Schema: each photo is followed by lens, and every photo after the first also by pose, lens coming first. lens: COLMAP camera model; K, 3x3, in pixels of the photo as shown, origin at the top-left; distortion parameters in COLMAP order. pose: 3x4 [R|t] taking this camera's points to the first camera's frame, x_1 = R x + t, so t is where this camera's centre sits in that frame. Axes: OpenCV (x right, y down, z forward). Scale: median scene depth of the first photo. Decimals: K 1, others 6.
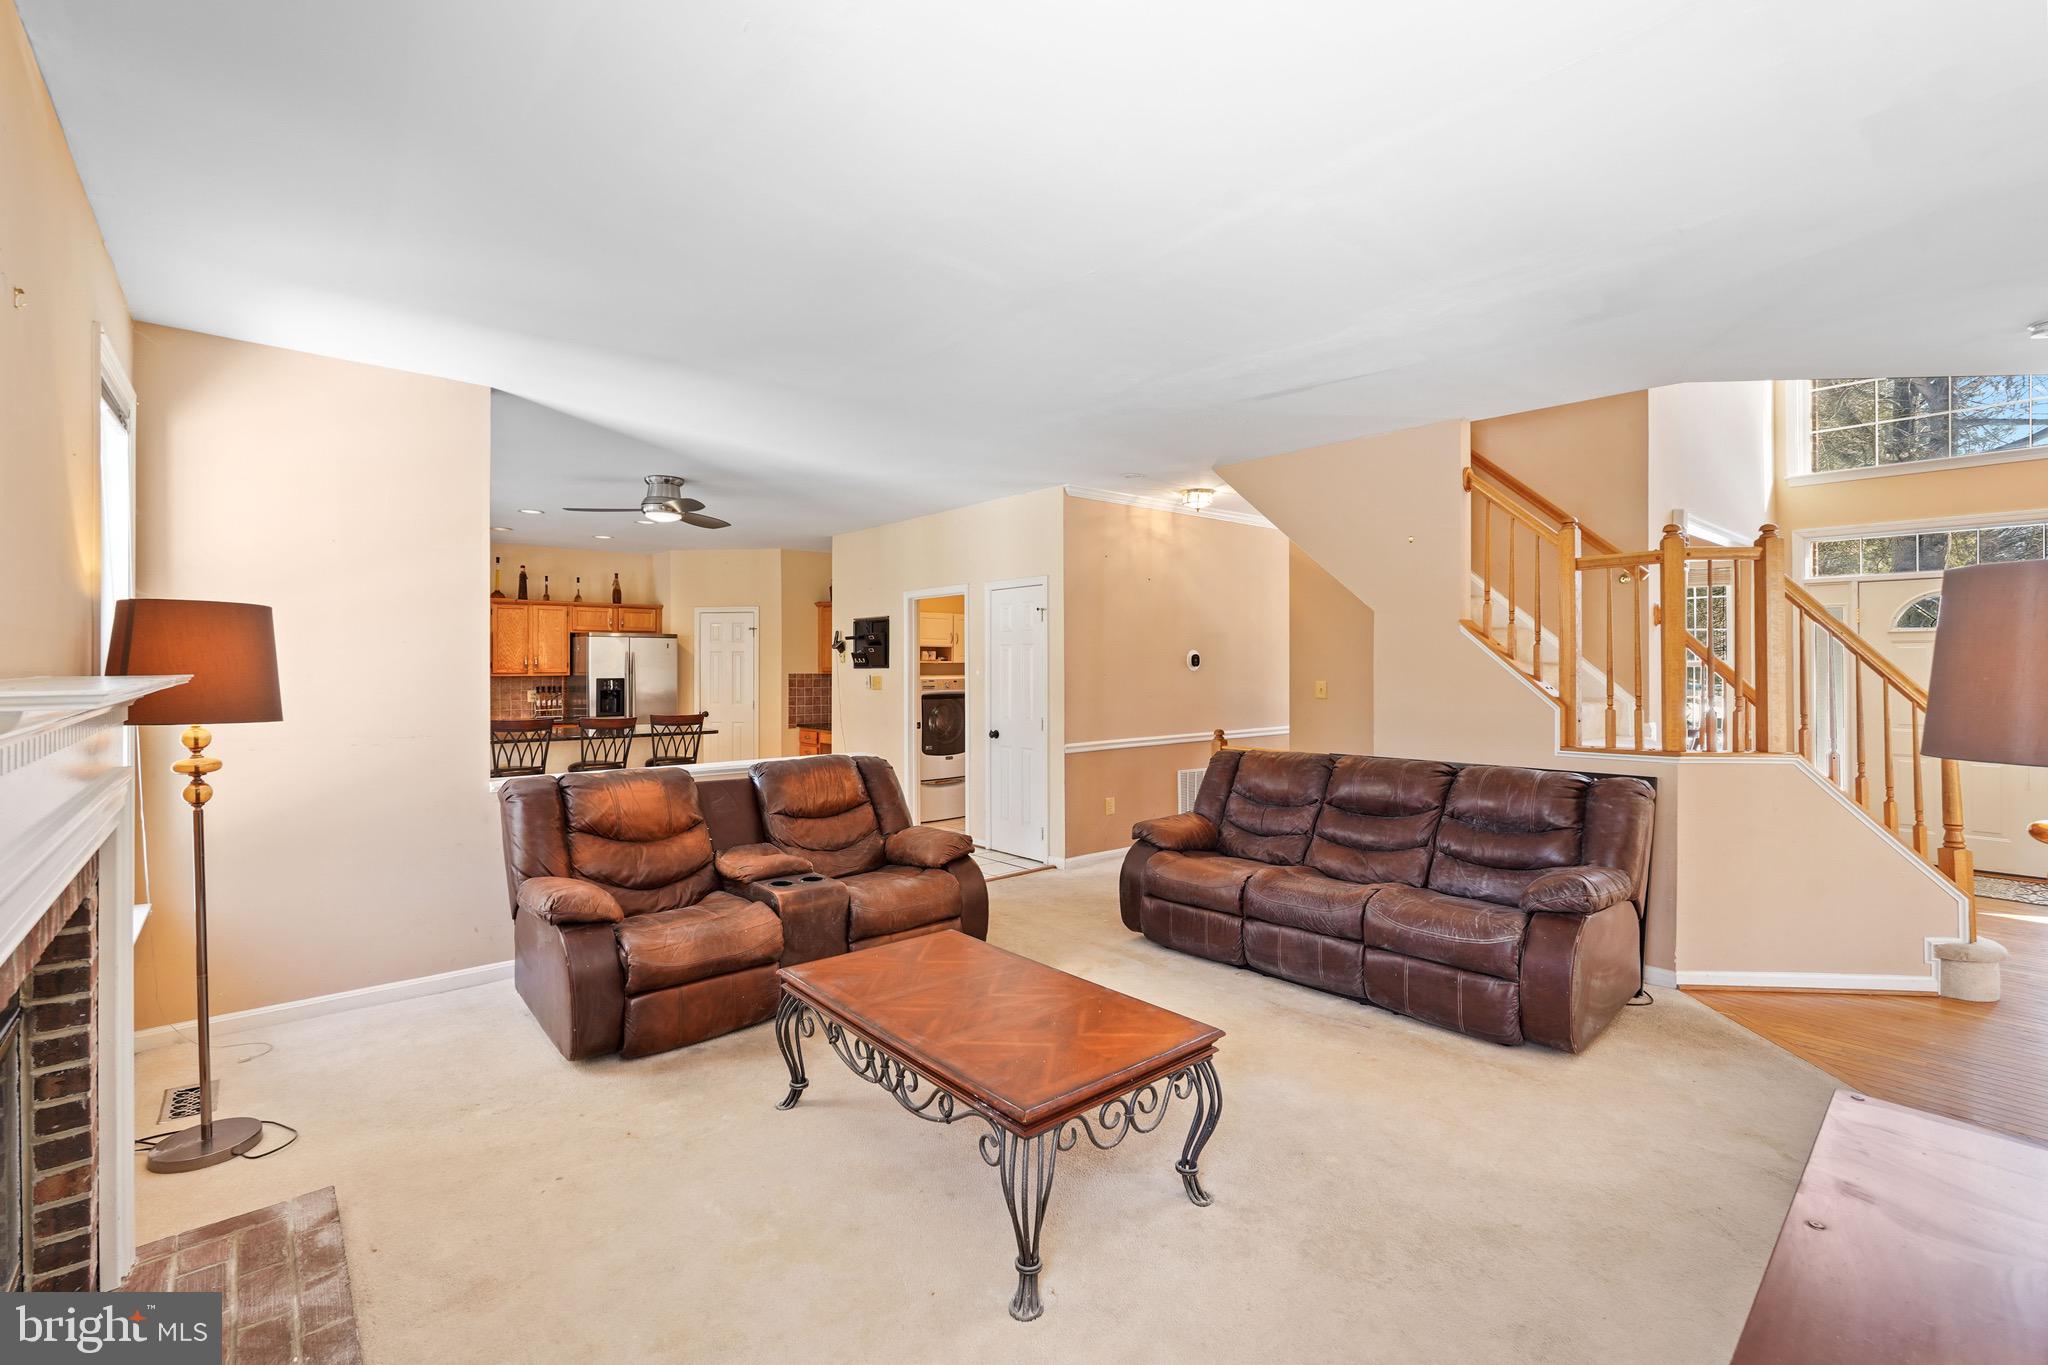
lens RADIAL K [[911.6, 0, 1017.3], [0, 911.6, 666.1], [0, 0, 1]] dist [-0.016118, 0.008424]
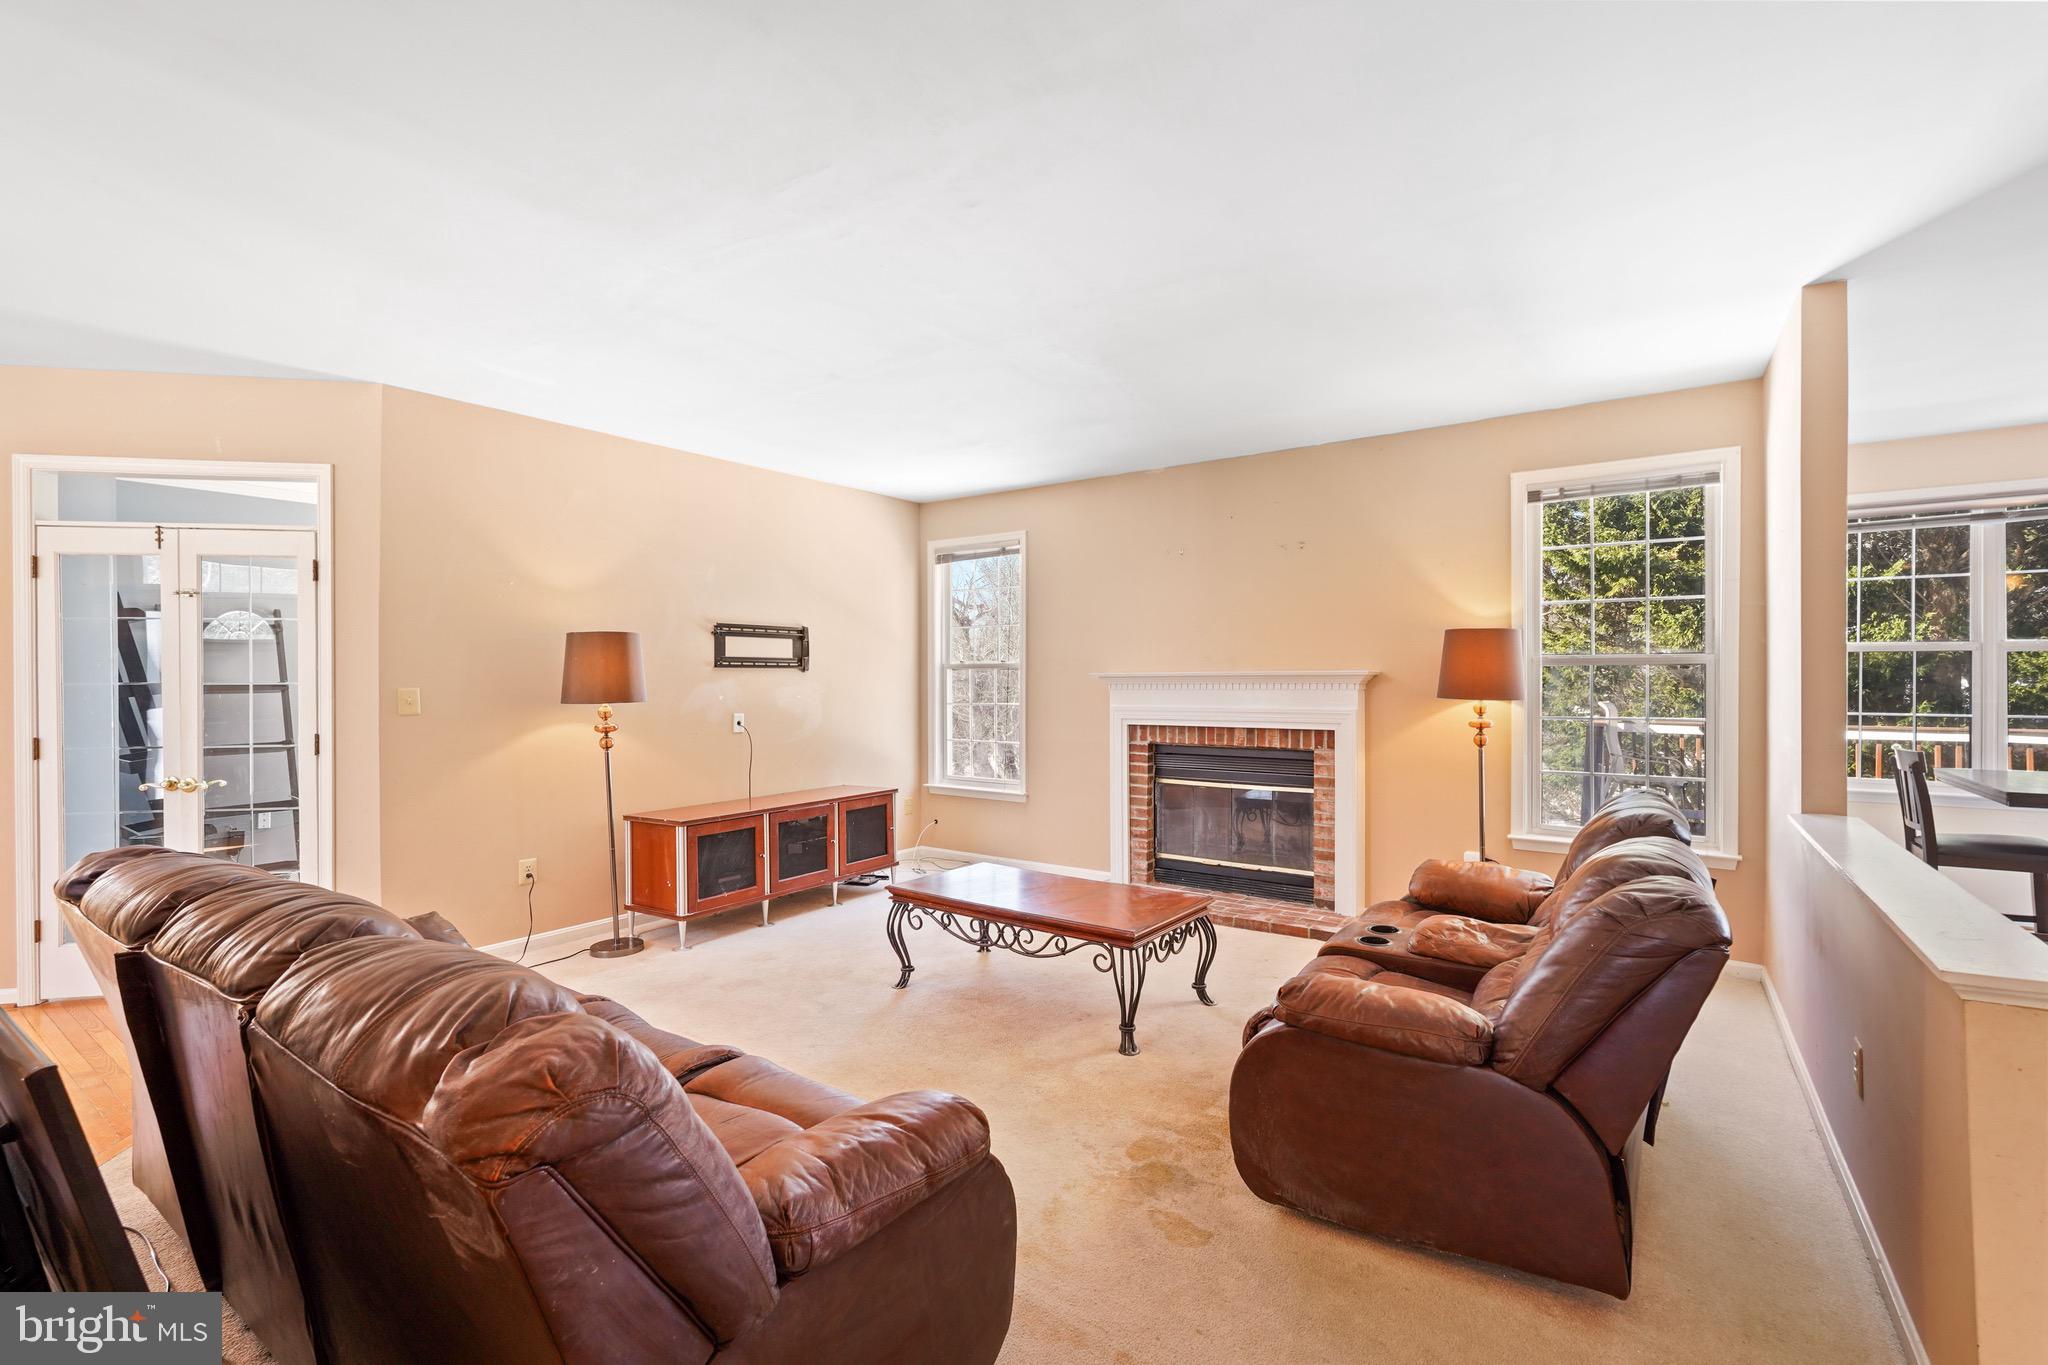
lens RADIAL K [[911.6, 0, 1014.4], [0, 911.6, 681.5], [0, 0, 1]] dist [-0.016118, 0.008424]
pose [[-0.970528, 0.006320, -0.240904, 0.103226], [0.004388, 0.999954, 0.008556, 0.003275], [0.240947, 0.007247, -0.970511, 0.694122]]
